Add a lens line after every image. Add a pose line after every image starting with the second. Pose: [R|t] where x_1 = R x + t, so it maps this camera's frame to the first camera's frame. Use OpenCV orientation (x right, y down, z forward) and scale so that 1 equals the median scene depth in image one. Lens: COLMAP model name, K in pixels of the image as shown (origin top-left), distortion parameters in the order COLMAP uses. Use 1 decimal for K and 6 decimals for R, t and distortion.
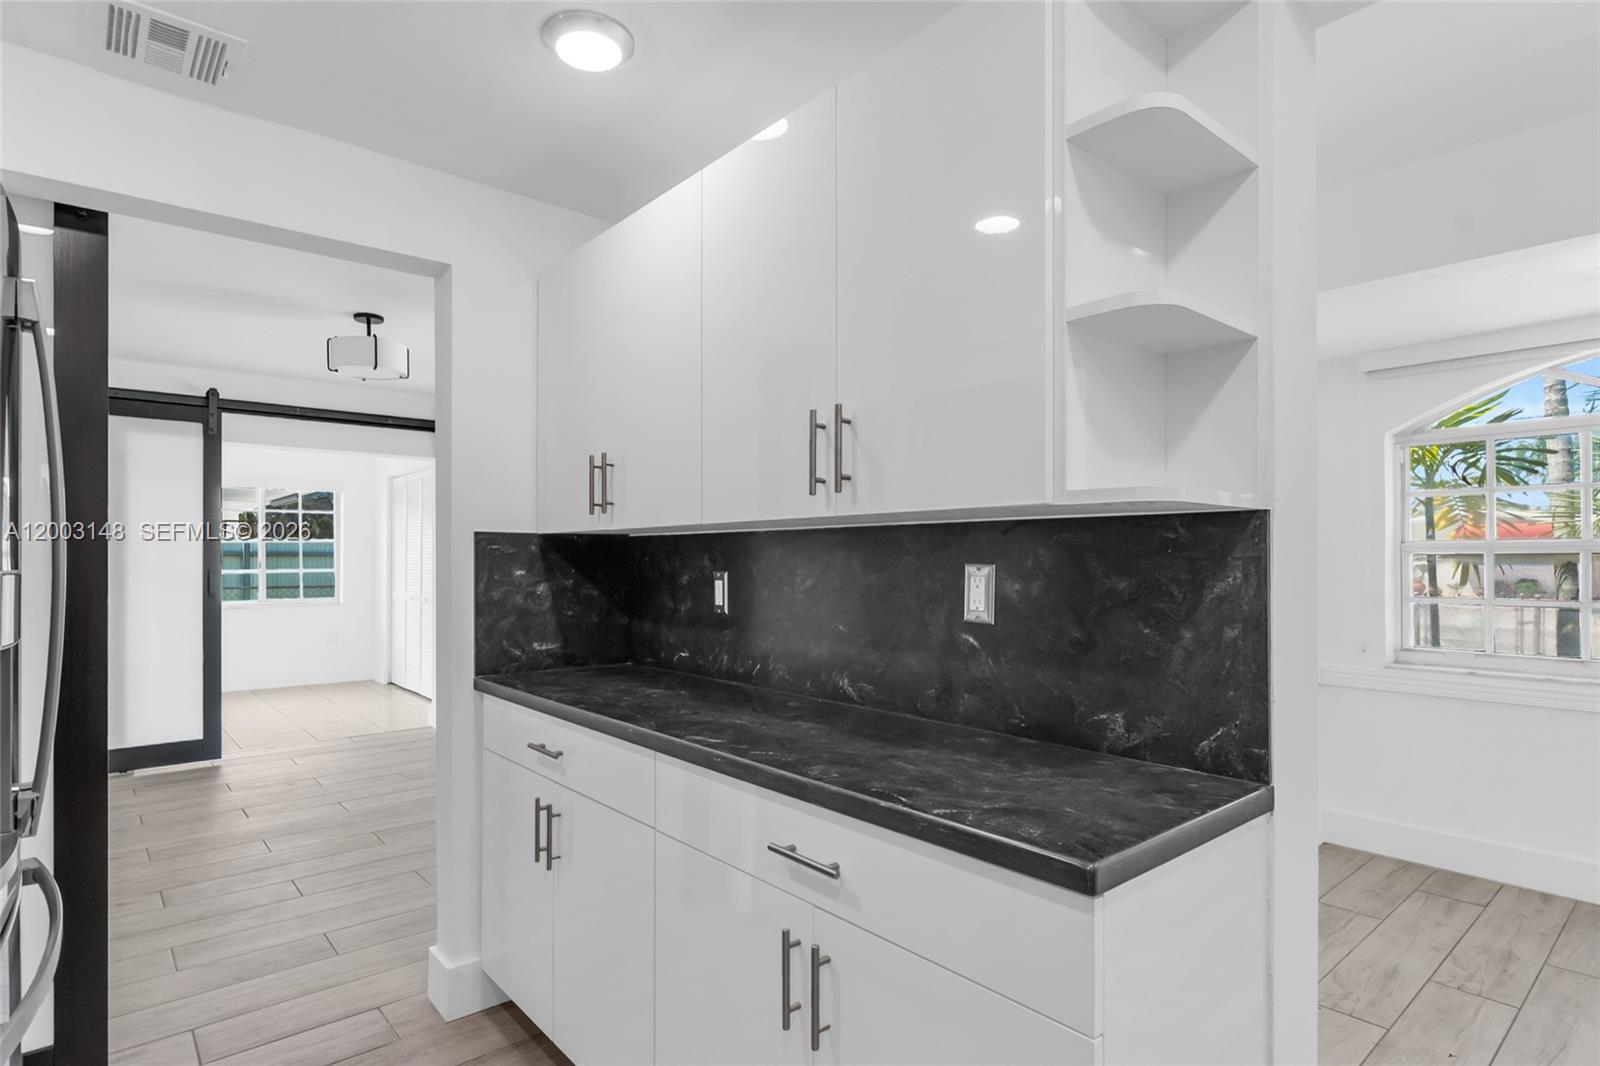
lens RADIAL K [[821.6, 0, 803.4], [0, 821.6, 559.2], [0, 0, 1]] dist [0.005181, 0.000905]
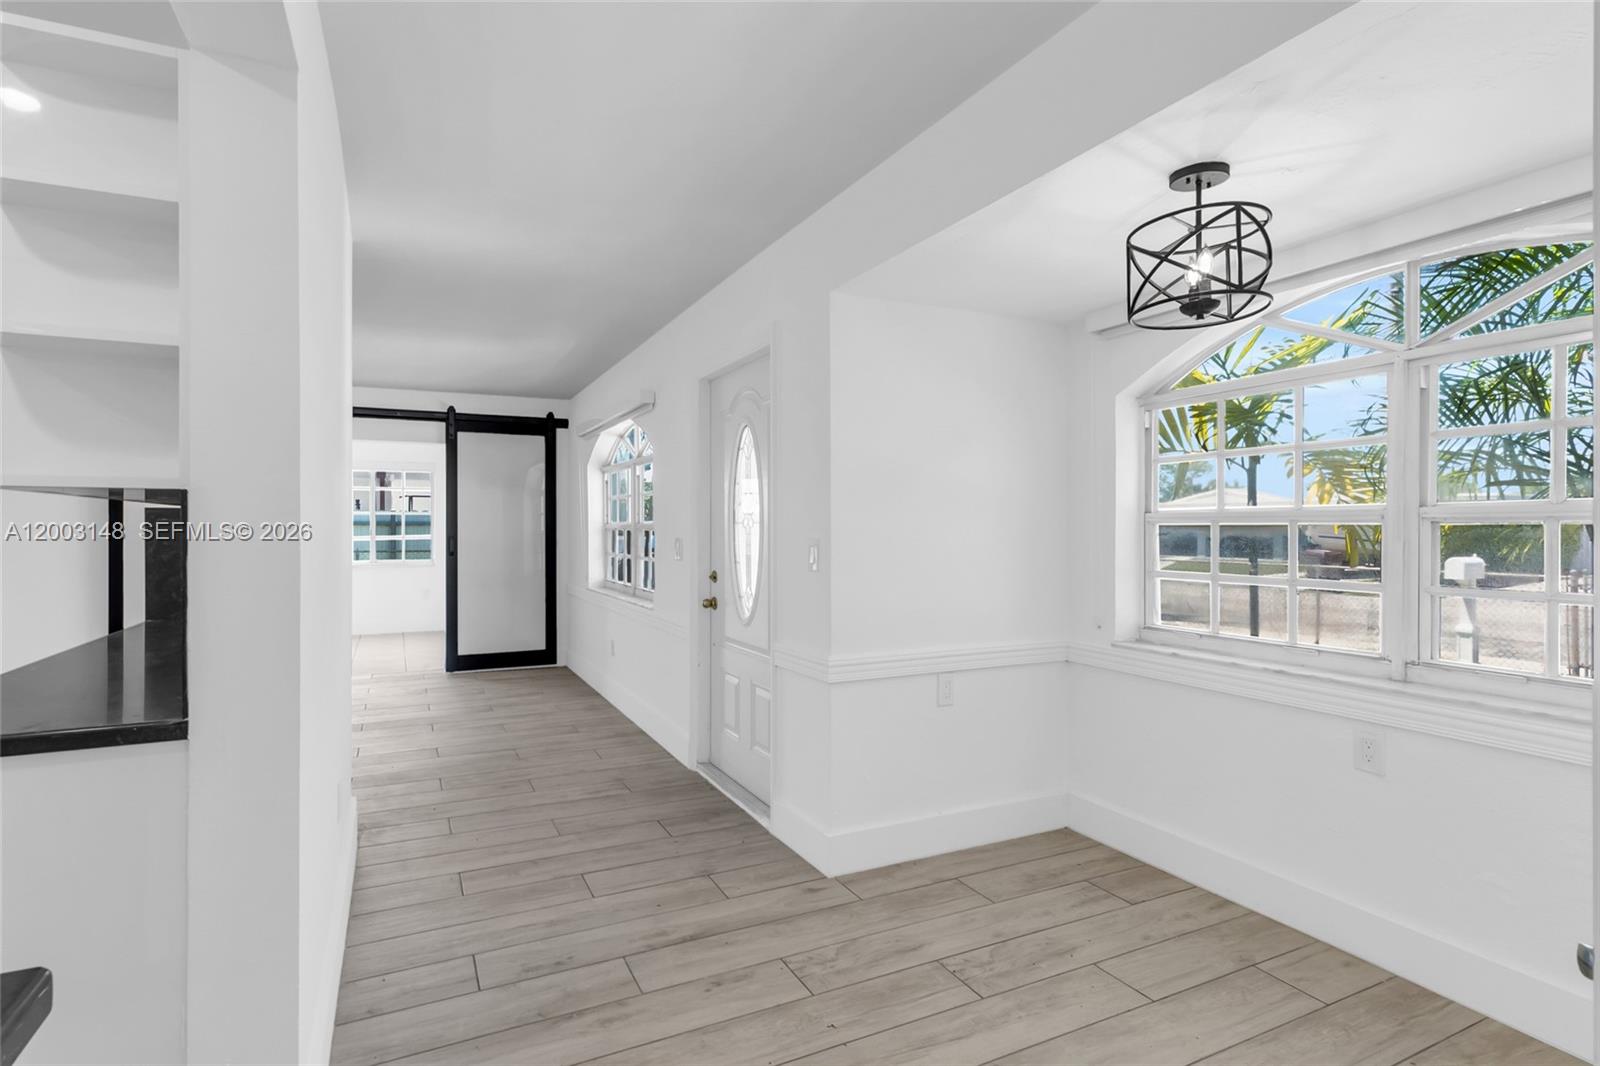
lens RADIAL K [[812.8, 0, 826.5], [0, 812.8, 534.1], [0, 0, 1]] dist [0.010427, 0.000118]
pose [[0.974349, 0.004188, -0.225003, 0.595471], [-0.002516, 0.999967, 0.007716, -0.001774], [0.225028, -0.006952, 0.974328, 0.024970]]
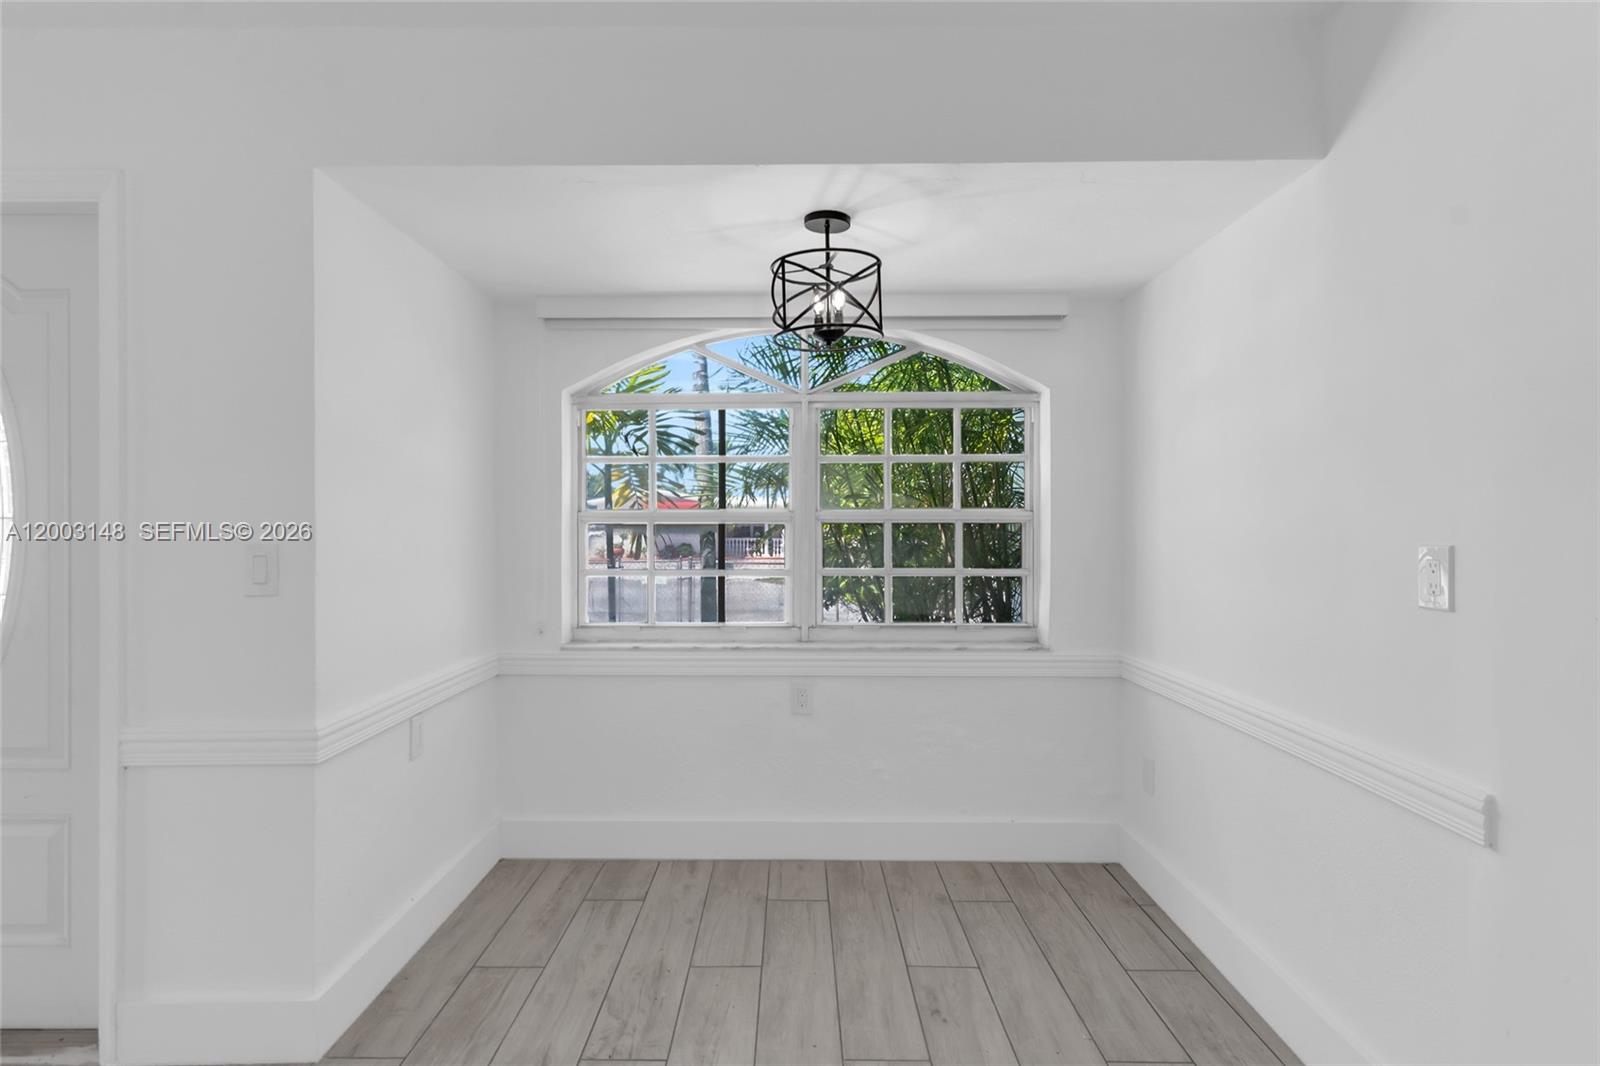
lens RADIAL K [[769.2, 0, 796.1], [0, 769.2, 531.3], [0, 0, 1]] dist [0.016327, -0.002475]
pose [[0.651366, 0.002034, 0.758761, 0.231443], [-0.003562, 0.999994, 0.000377, 0.000826], [-0.758755, -0.002948, 0.651369, 0.254056]]
